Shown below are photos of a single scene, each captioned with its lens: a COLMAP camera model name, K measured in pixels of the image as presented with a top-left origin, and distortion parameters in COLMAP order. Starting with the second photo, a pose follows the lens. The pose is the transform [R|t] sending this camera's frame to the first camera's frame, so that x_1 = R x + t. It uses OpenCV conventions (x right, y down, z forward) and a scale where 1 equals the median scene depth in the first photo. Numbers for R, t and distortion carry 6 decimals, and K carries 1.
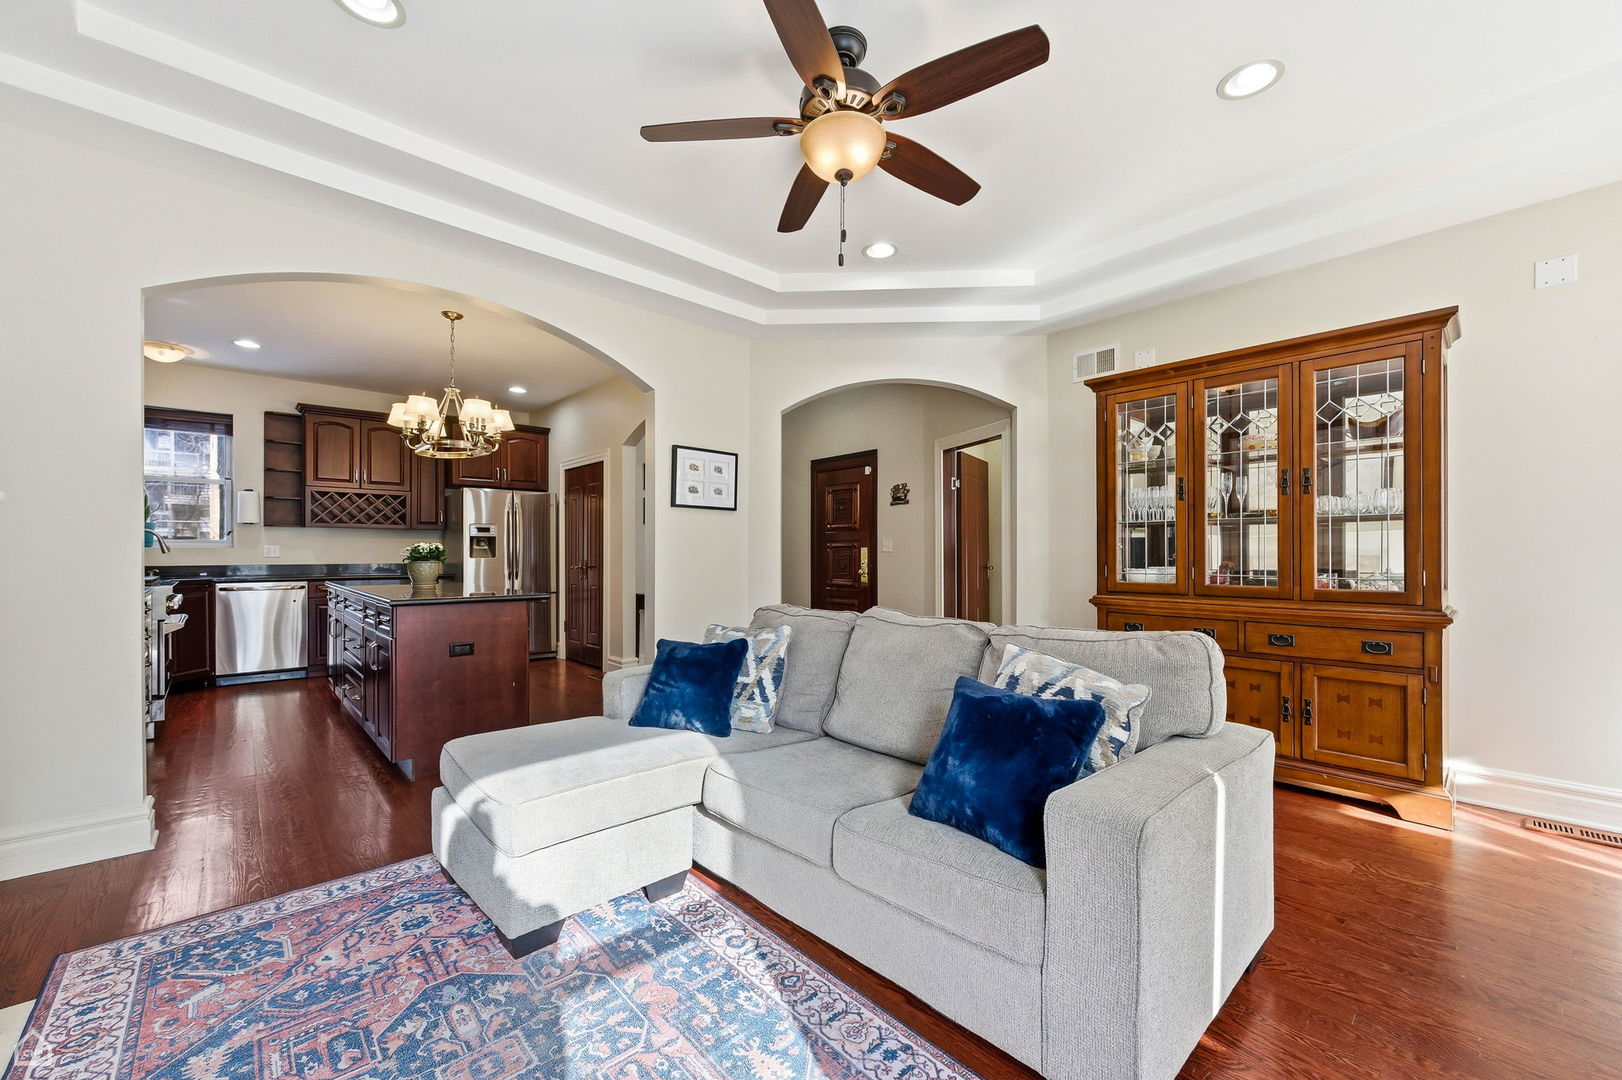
lens RADIAL K [[630.4, 0, 810.6], [0, 630.4, 547.6], [0, 0, 1]] dist [0.002032, -0.000623]
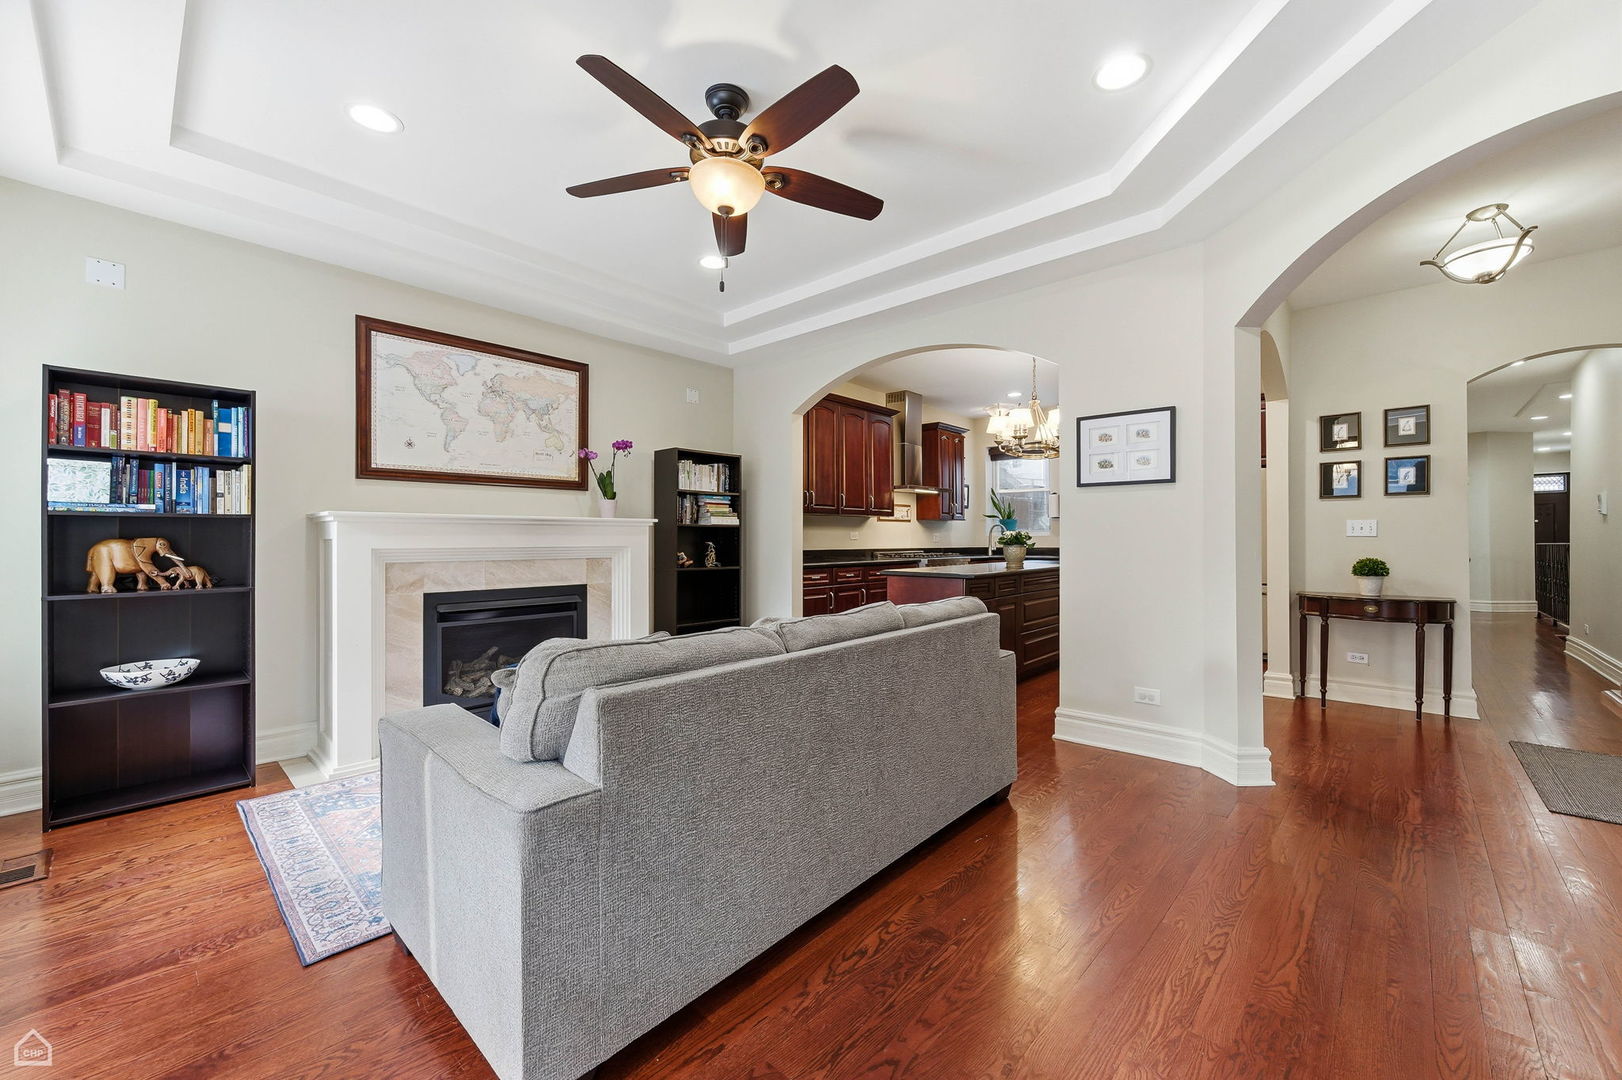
lens RADIAL K [[630.4, 0, 825.4], [0, 630.4, 537.3], [0, 0, 1]] dist [0.002032, -0.000623]
pose [[0.077131, -0.002755, -0.997017, 0.420485], [0.011251, 0.999935, -0.001893, 0.002470], [0.996958, -0.011071, 0.077157, 0.375753]]
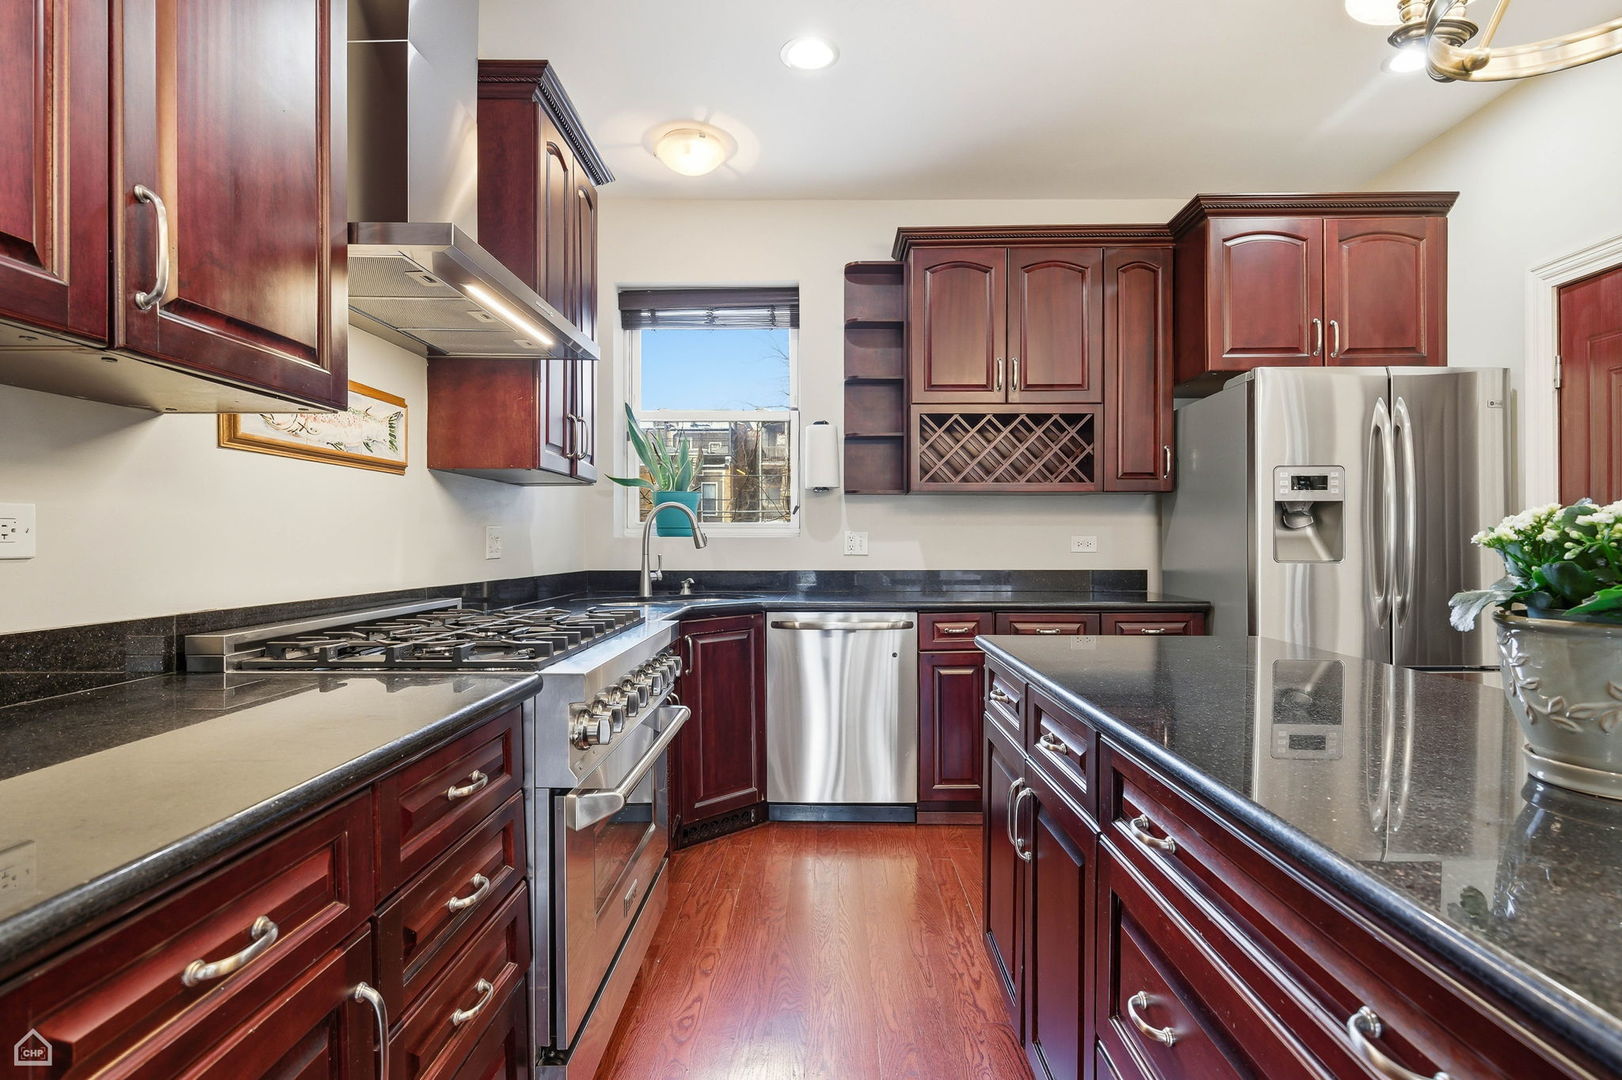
lens RADIAL K [[784.2, 0, 823.8], [0, 784.2, 533.7], [0, 0, 1]] dist [0.006114, -0.000327]
pose [[0.729679, -0.006869, -0.683755, -0.435041], [0.005397, 0.999976, -0.004286, 0.000895], [0.683768, -0.000563, 0.729699, 0.513332]]
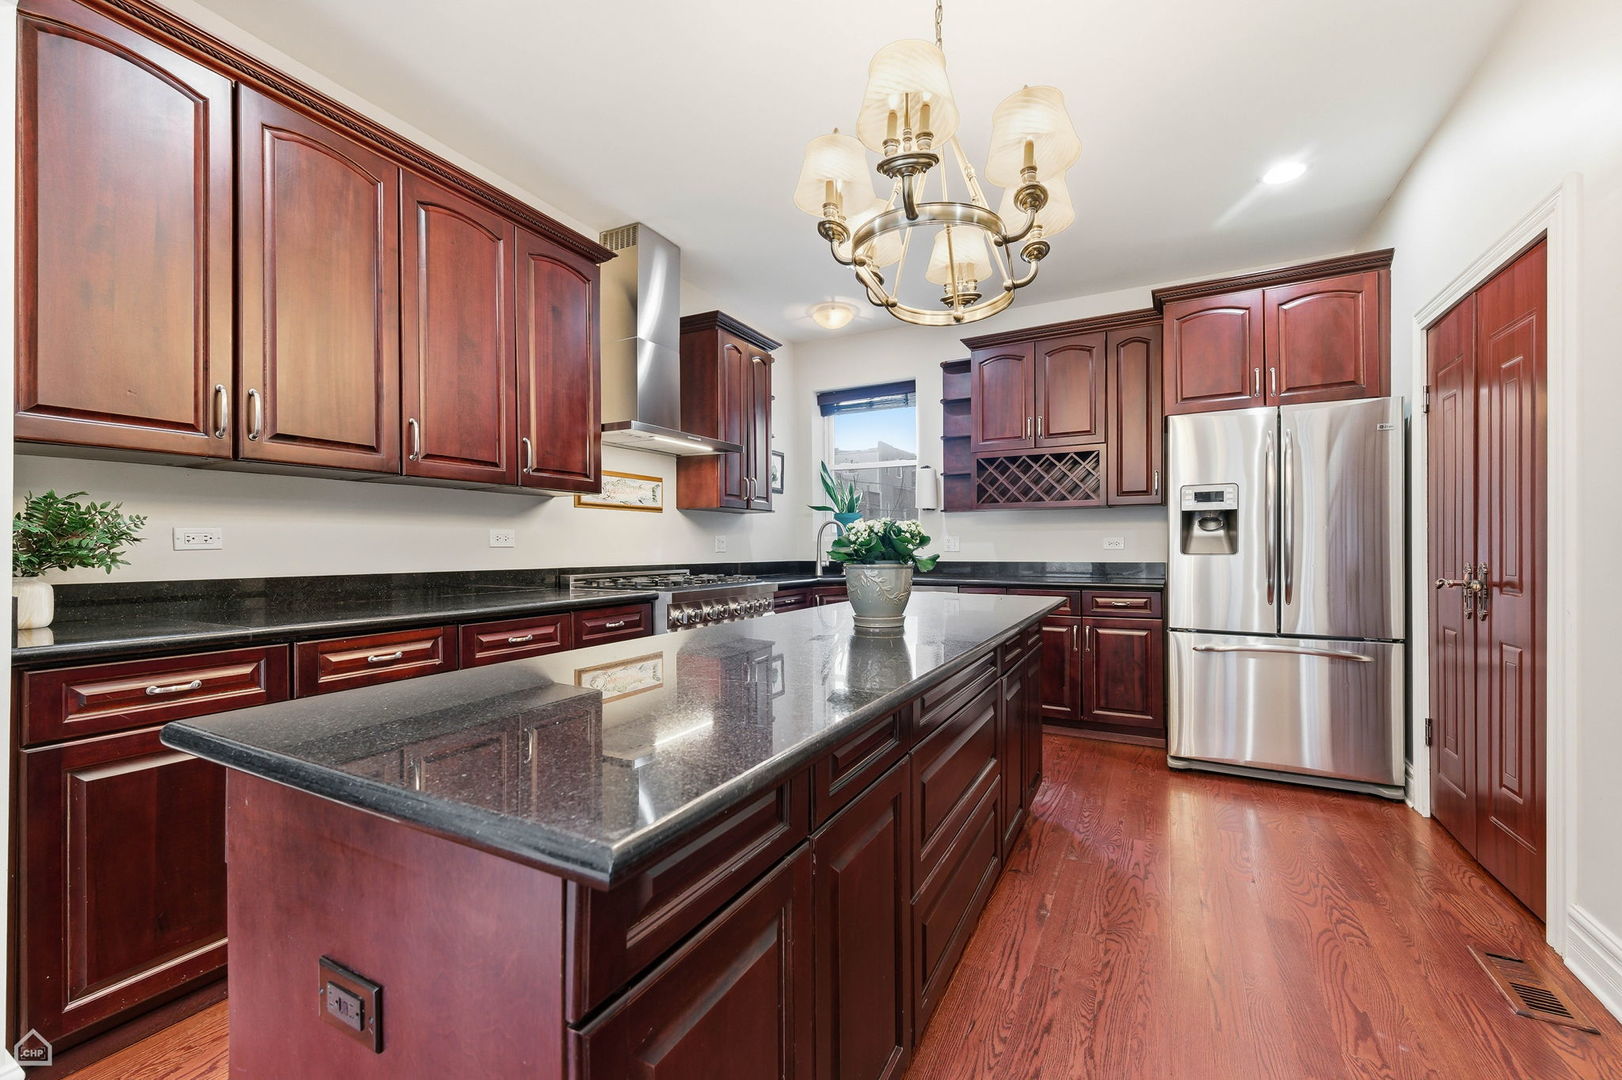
lens RADIAL K [[657.8, 0, 837.5], [0, 657.8, 544.7], [0, 0, 1]] dist [0.015605, 0.000220]
pose [[0.345072, -0.006473, -0.938554, -0.144182], [0.011141, 0.999934, -0.002800, 0.007445], [0.938510, -0.009490, 0.345121, 0.578407]]
